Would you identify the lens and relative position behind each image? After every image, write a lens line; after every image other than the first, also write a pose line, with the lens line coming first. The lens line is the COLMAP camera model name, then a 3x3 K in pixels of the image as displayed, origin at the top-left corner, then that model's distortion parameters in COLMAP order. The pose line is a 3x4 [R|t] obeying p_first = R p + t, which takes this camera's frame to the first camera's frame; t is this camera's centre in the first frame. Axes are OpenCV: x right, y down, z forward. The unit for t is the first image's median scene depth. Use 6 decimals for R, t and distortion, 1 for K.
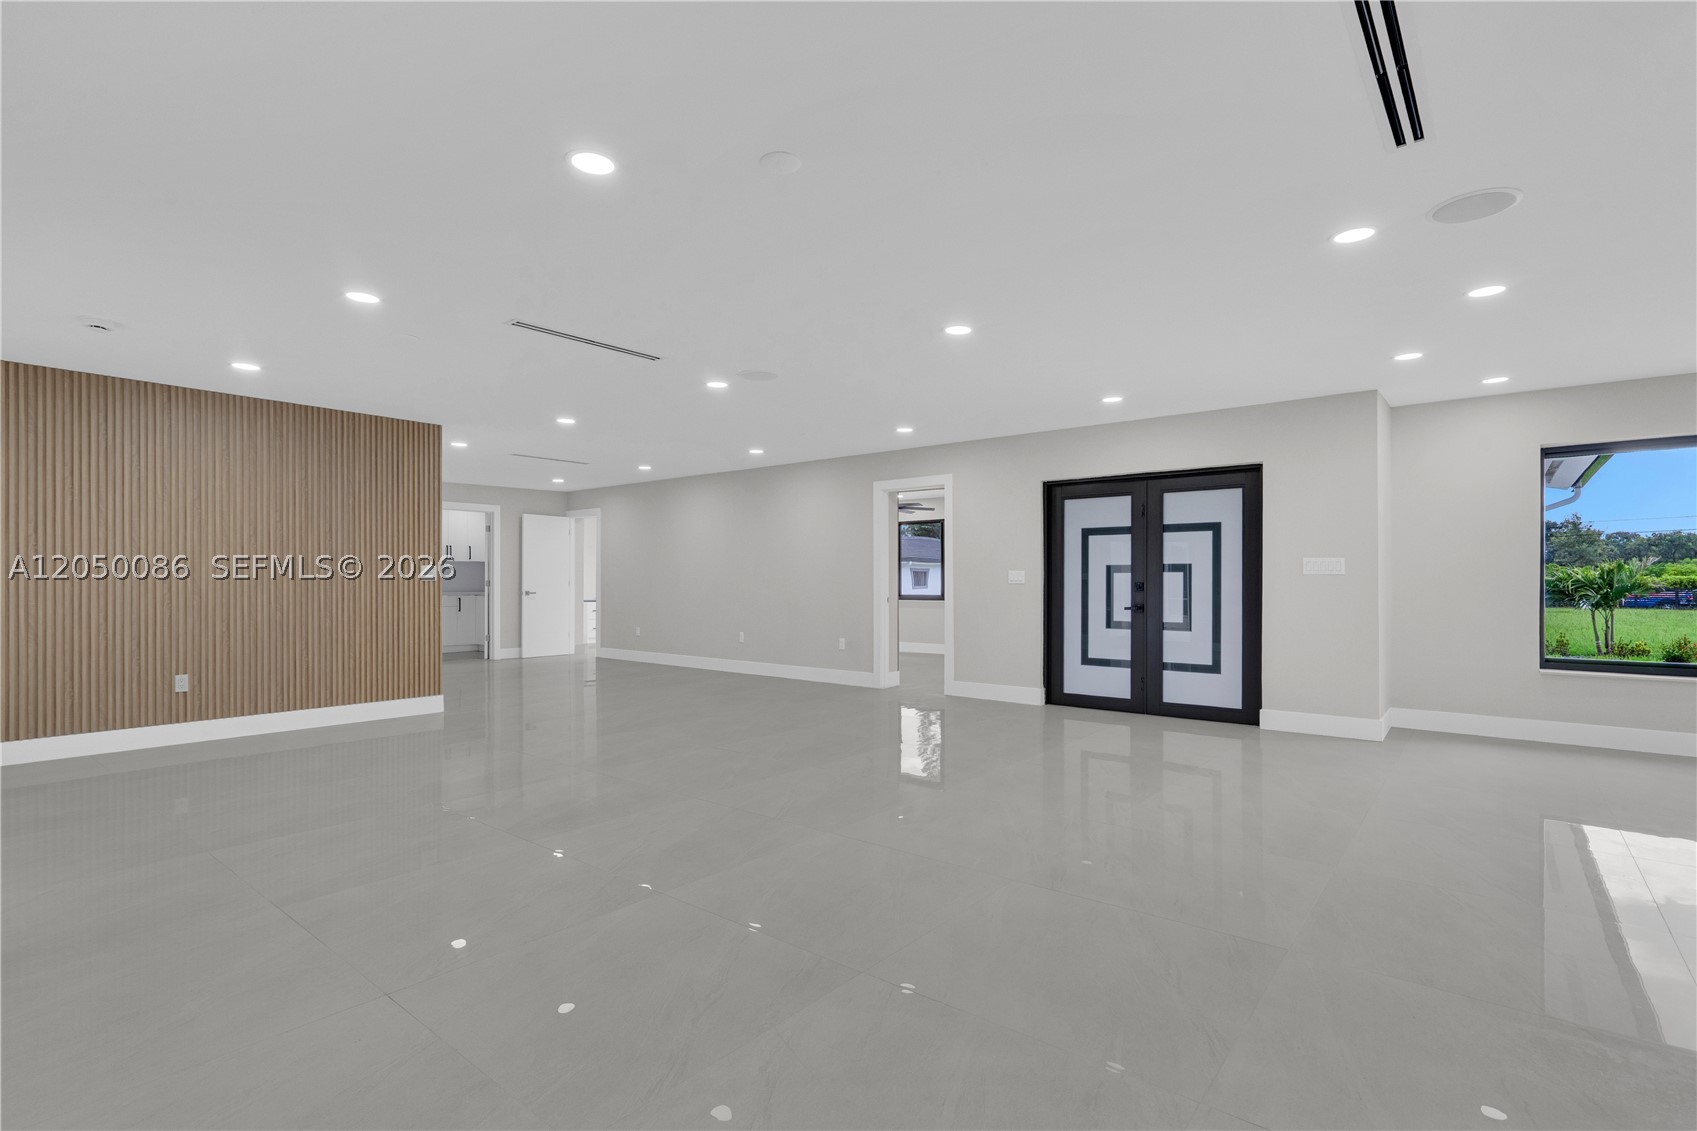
lens RADIAL K [[817.8, 0, 848.9], [0, 817.8, 587.8], [0, 0, 1]] dist [-0.000683, 0.000260]
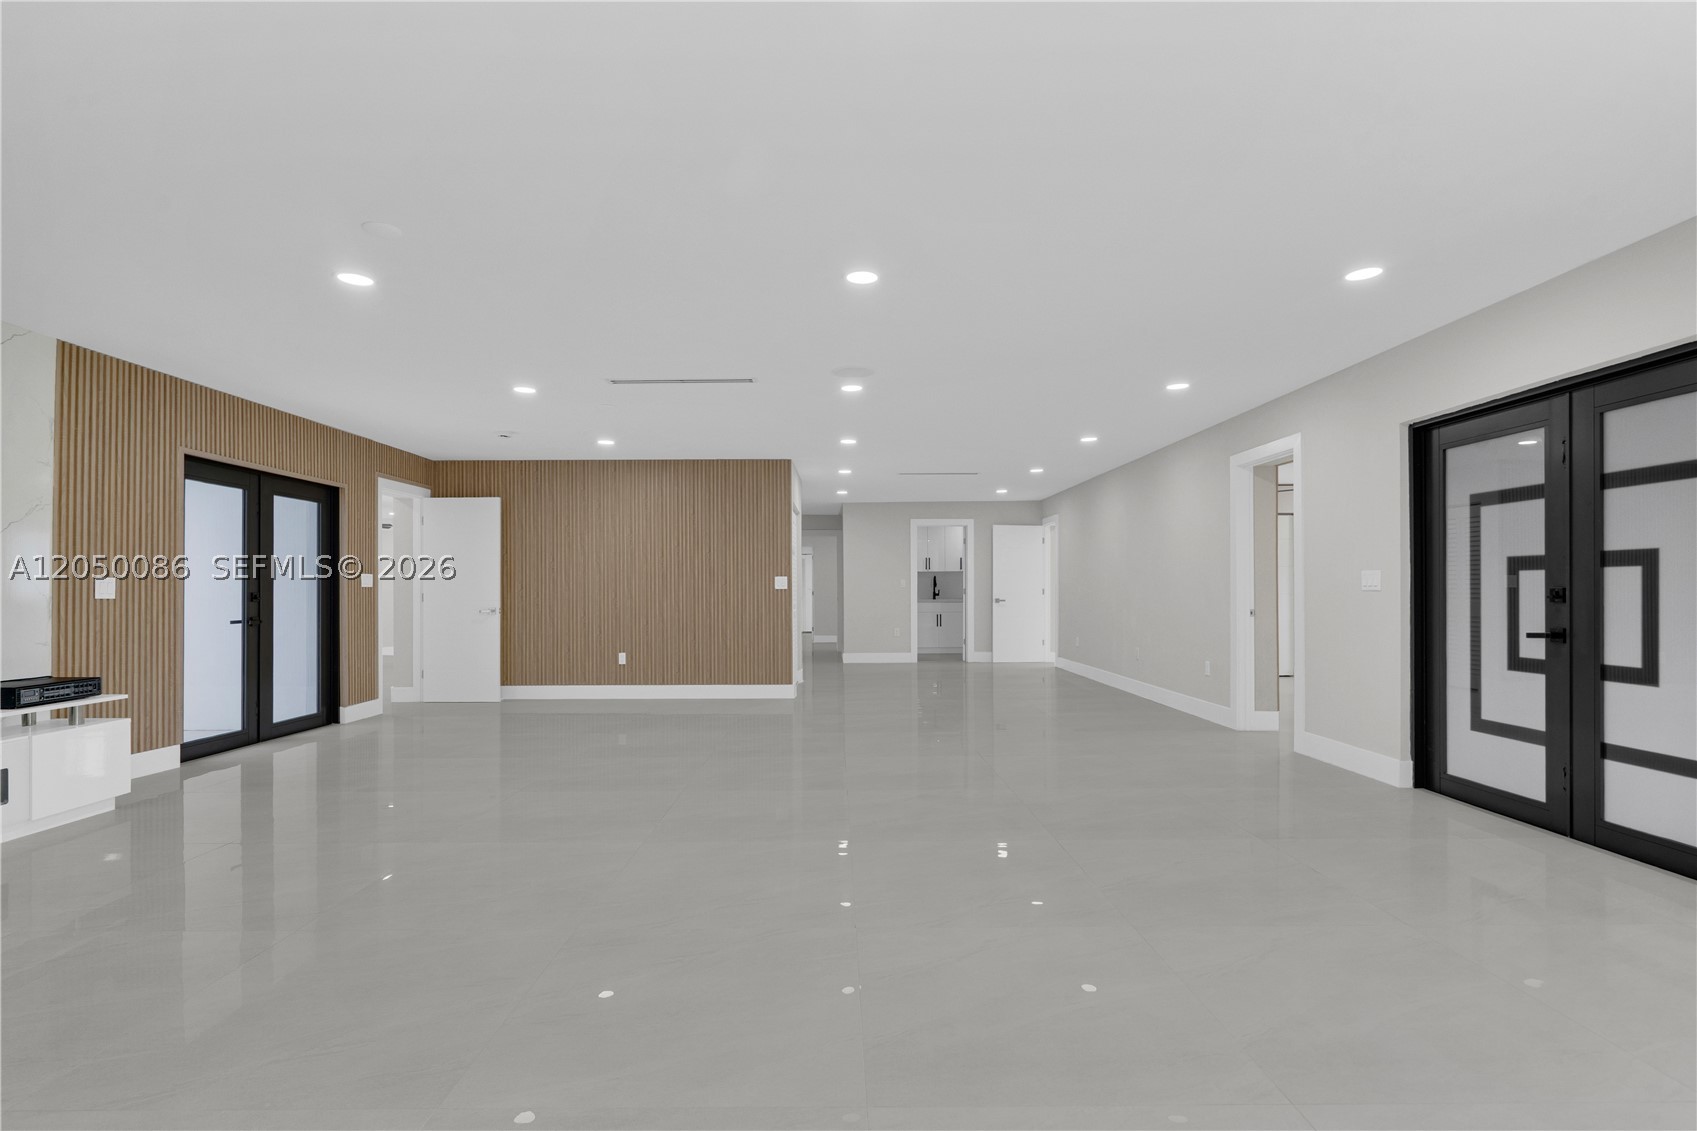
lens RADIAL K [[817.8, 0, 848.9], [0, 817.8, 587.8], [0, 0, 1]] dist [-0.000683, 0.000260]
pose [[0.633846, -0.005748, -0.773438, 0.455446], [-0.001161, 0.999964, -0.008383, -0.001295], [0.773458, 0.006212, 0.633817, 0.291252]]
